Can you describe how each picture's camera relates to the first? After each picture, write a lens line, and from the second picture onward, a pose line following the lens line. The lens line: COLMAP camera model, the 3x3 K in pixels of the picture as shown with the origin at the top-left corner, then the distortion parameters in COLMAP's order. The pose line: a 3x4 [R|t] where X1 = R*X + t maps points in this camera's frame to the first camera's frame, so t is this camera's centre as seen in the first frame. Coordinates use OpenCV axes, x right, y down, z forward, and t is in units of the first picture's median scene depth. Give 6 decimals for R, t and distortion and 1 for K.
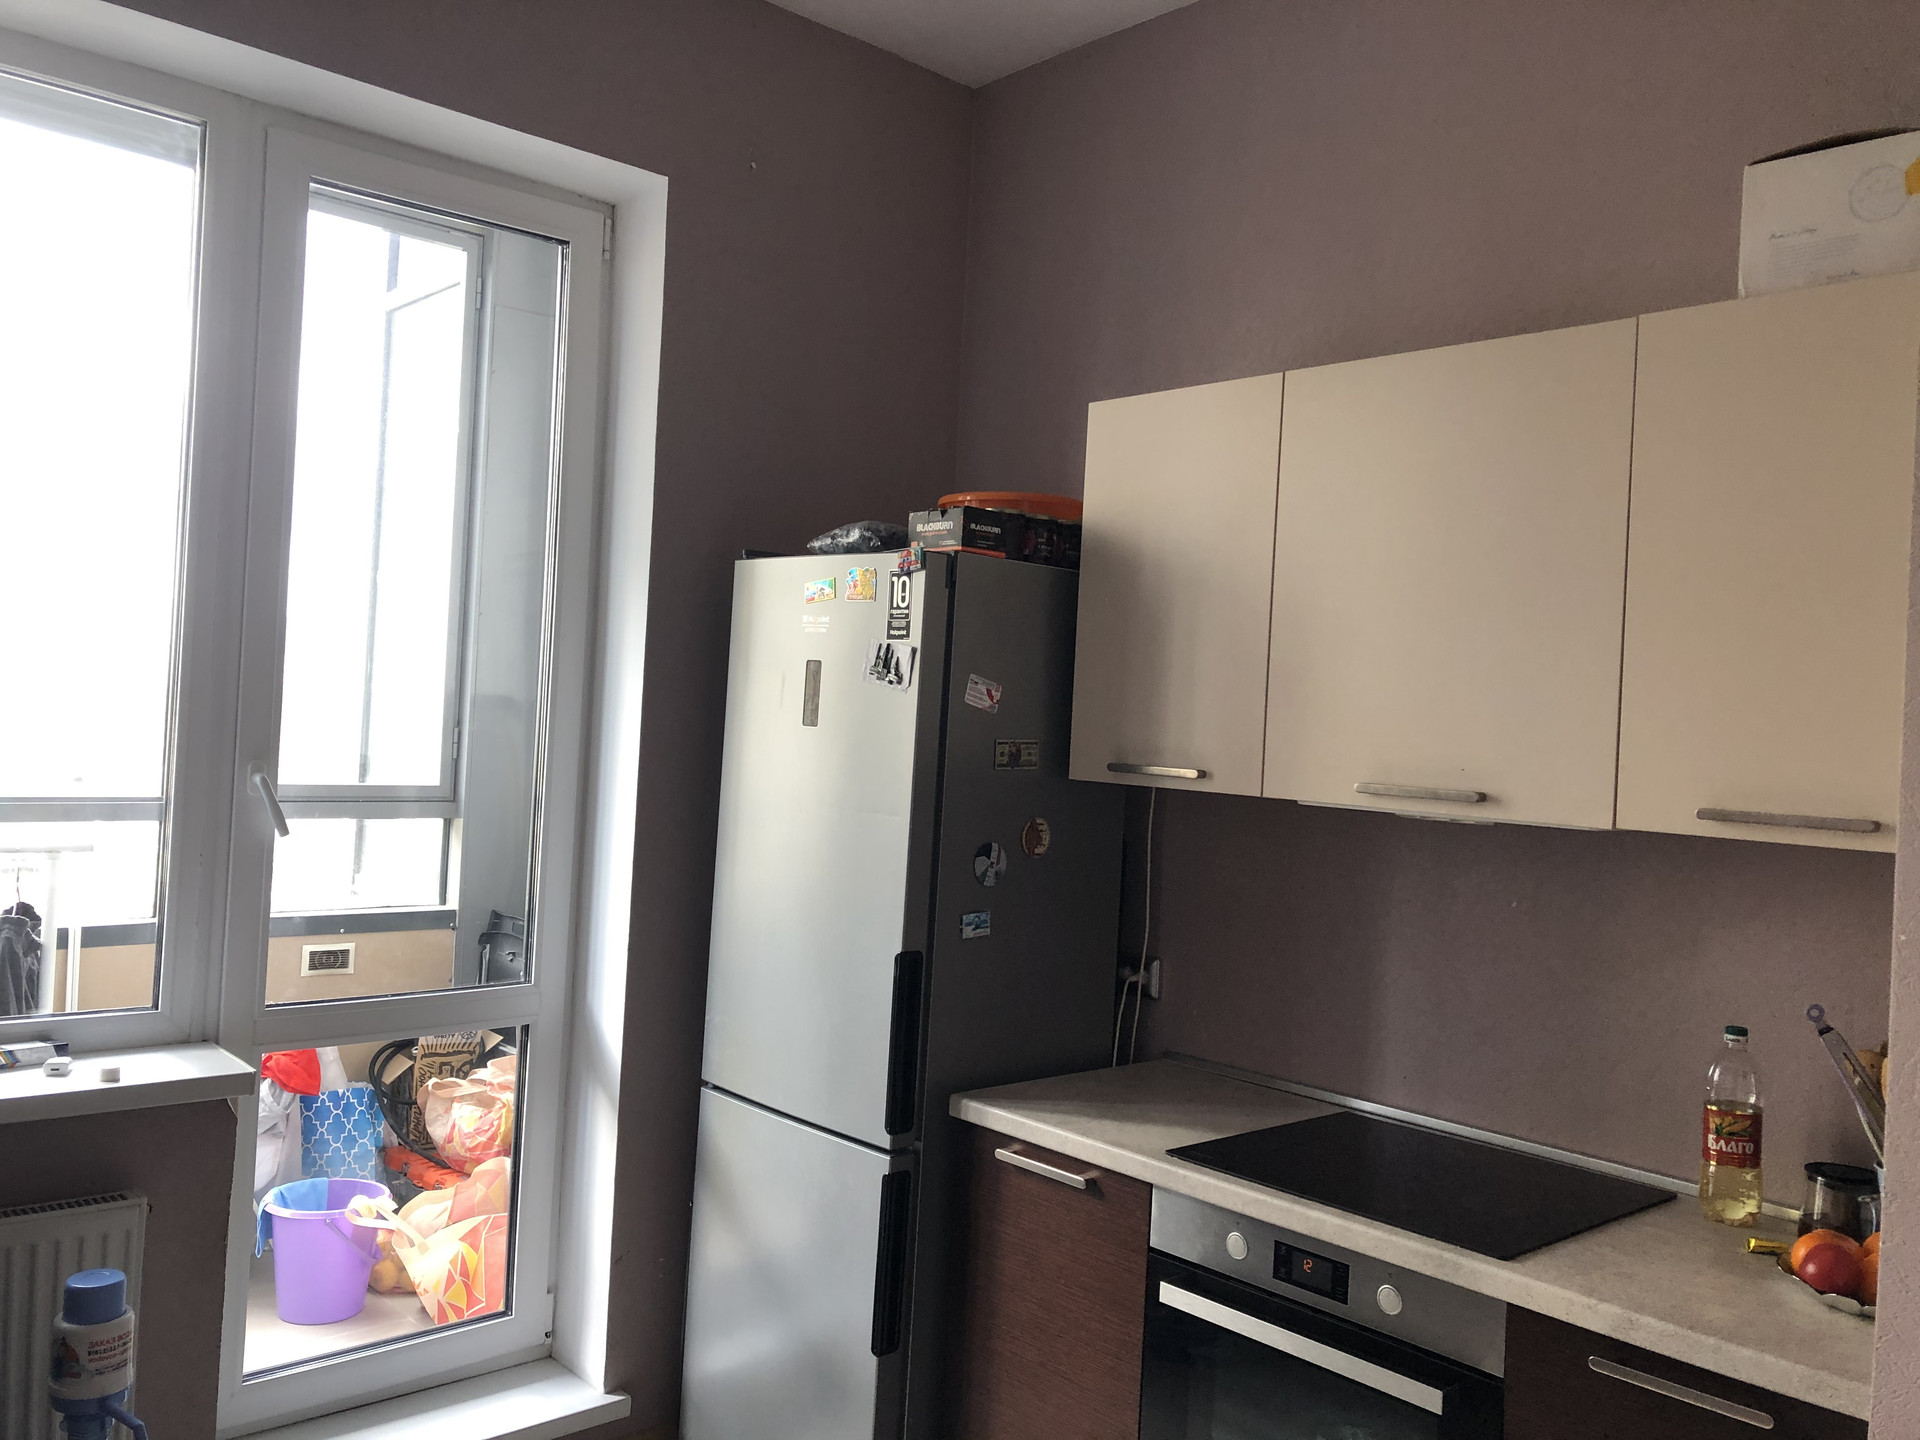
lens RADIAL K [[1563.4, 0, 953.4], [0, 1563.4, 708.9], [0, 0, 1]] dist [0.061450, -0.077546]
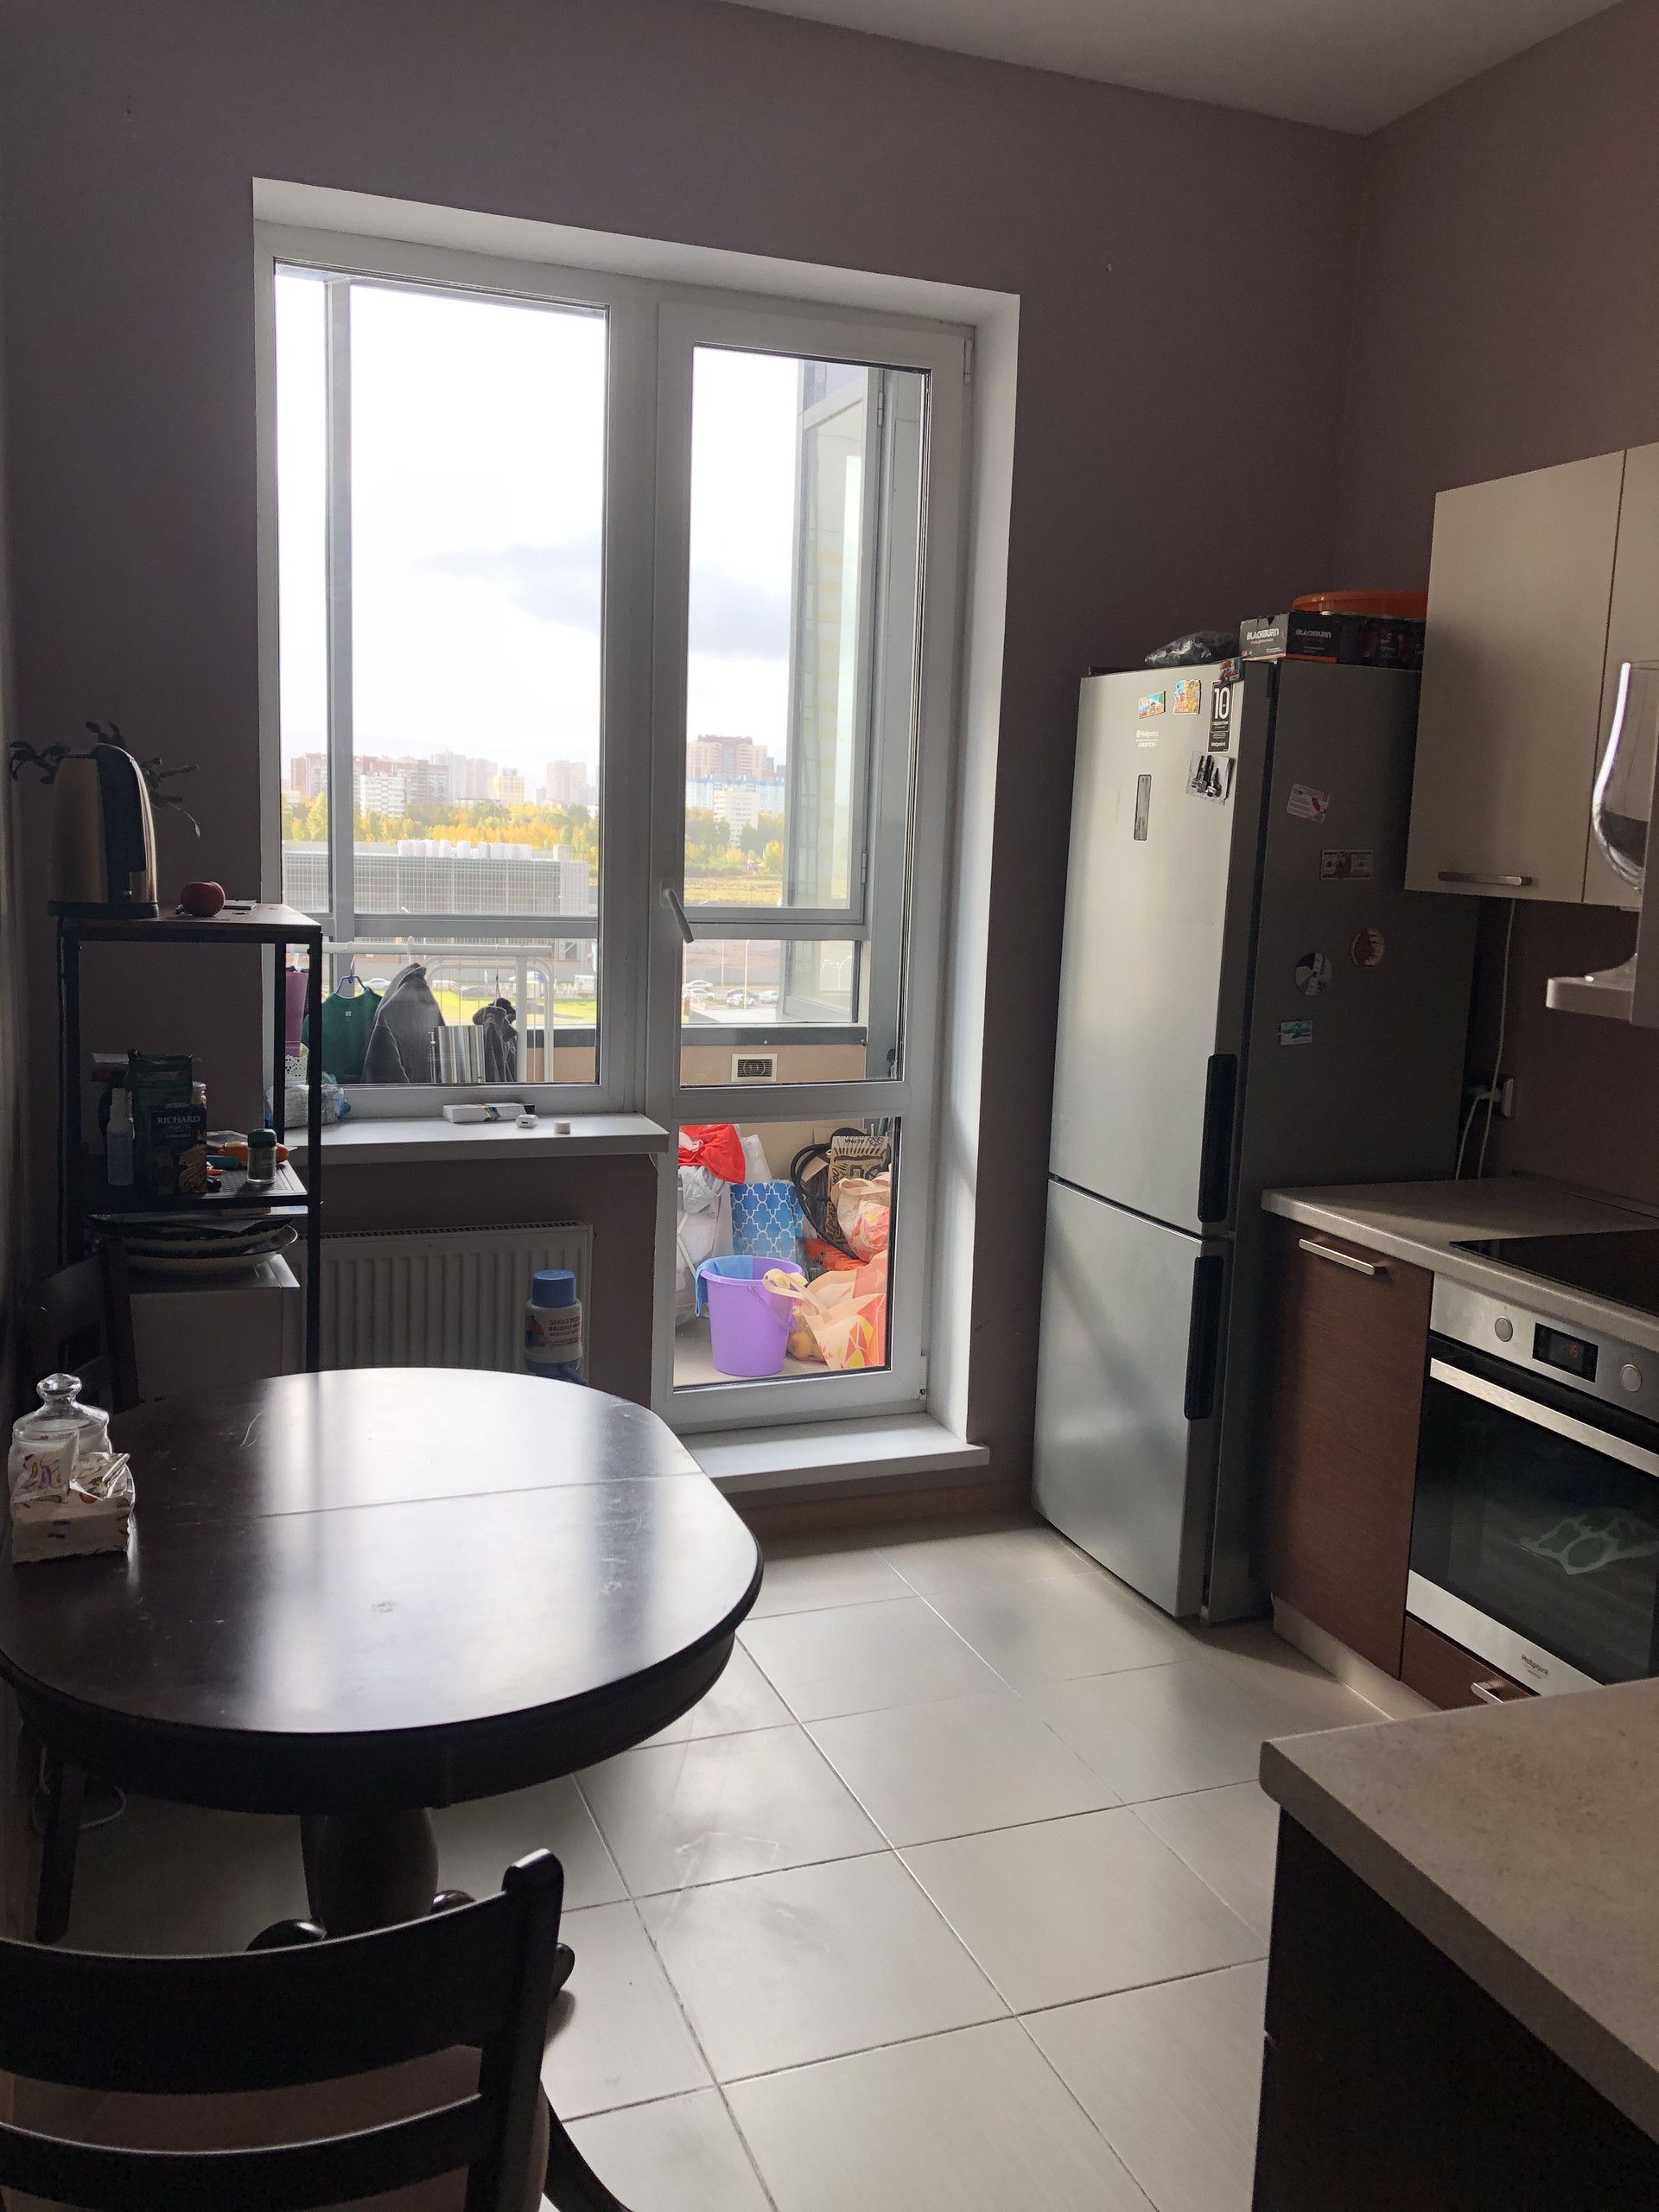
lens RADIAL K [[1801.2, 0, 829.5], [0, 1801.2, 1106.0], [0, 0, 1]] dist [0.061450, -0.077546]
pose [[0.933309, 0.038410, -0.357013, 0.147797], [0.013750, 0.989710, 0.142424, 0.012457], [0.358810, -0.137835, 0.923178, -0.203948]]
